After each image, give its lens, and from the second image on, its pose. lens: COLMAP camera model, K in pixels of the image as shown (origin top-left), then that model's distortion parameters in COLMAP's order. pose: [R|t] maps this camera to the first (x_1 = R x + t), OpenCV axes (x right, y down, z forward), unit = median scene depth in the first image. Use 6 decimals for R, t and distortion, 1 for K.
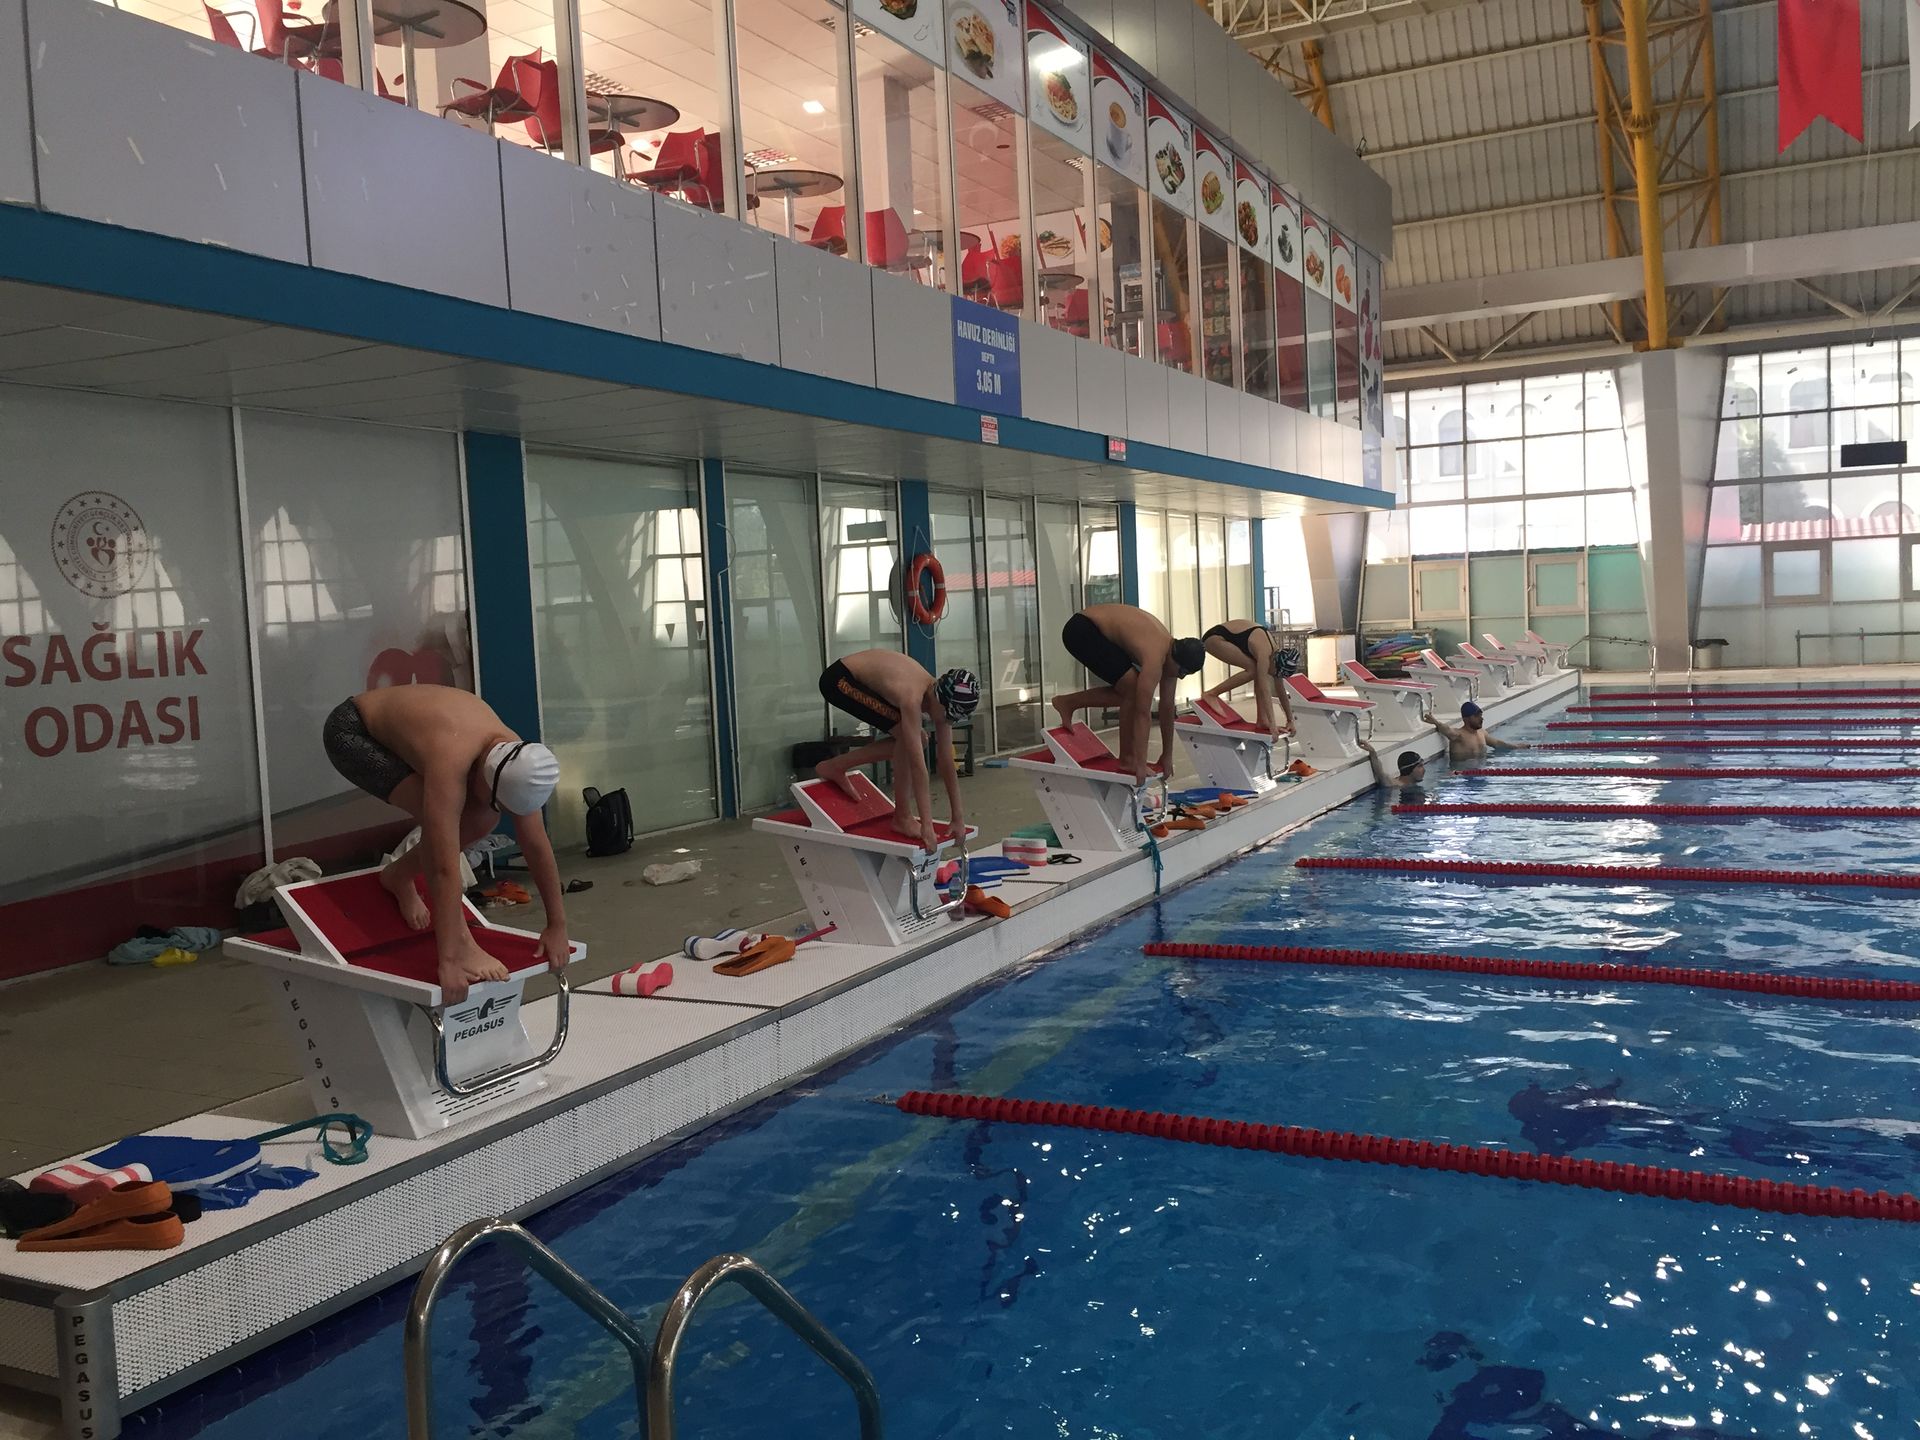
lens RADIAL K [[1664.3, 0, 962.0], [0, 1664.3, 716.5], [0, 0, 1]] dist [0.089261, -0.127649]
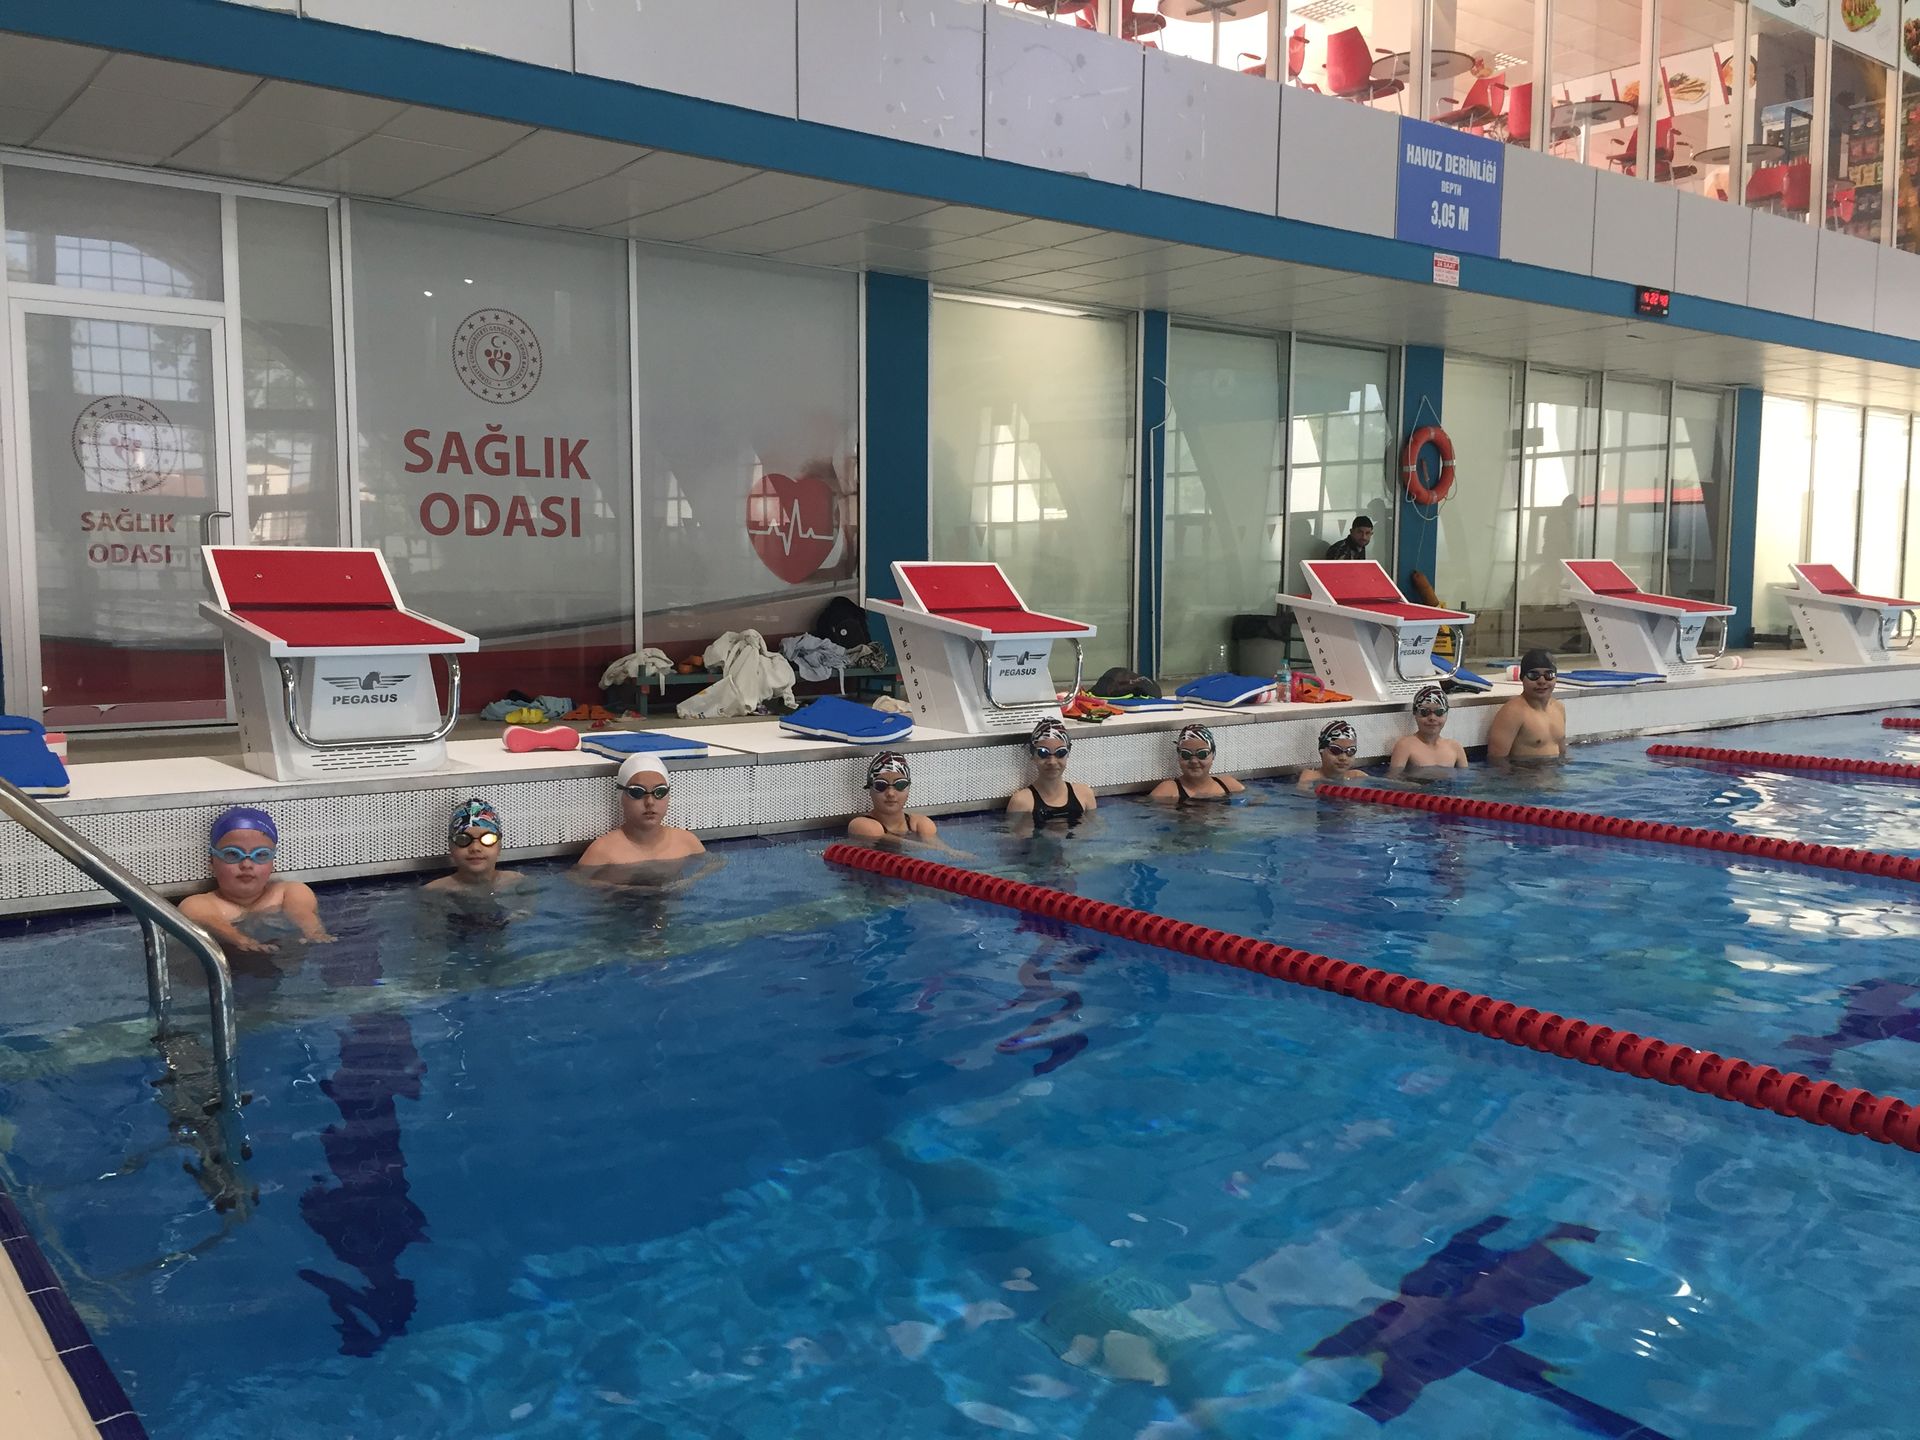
lens RADIAL K [[1664.3, 0, 963.1], [0, 1664.3, 720.4], [0, 0, 1]] dist [0.089261, -0.127649]
pose [[0.900555, 0.088362, -0.425668, 0.269427], [-0.072869, 0.995954, 0.052581, 0.058798], [0.428593, -0.016334, 0.903350, 0.094063]]
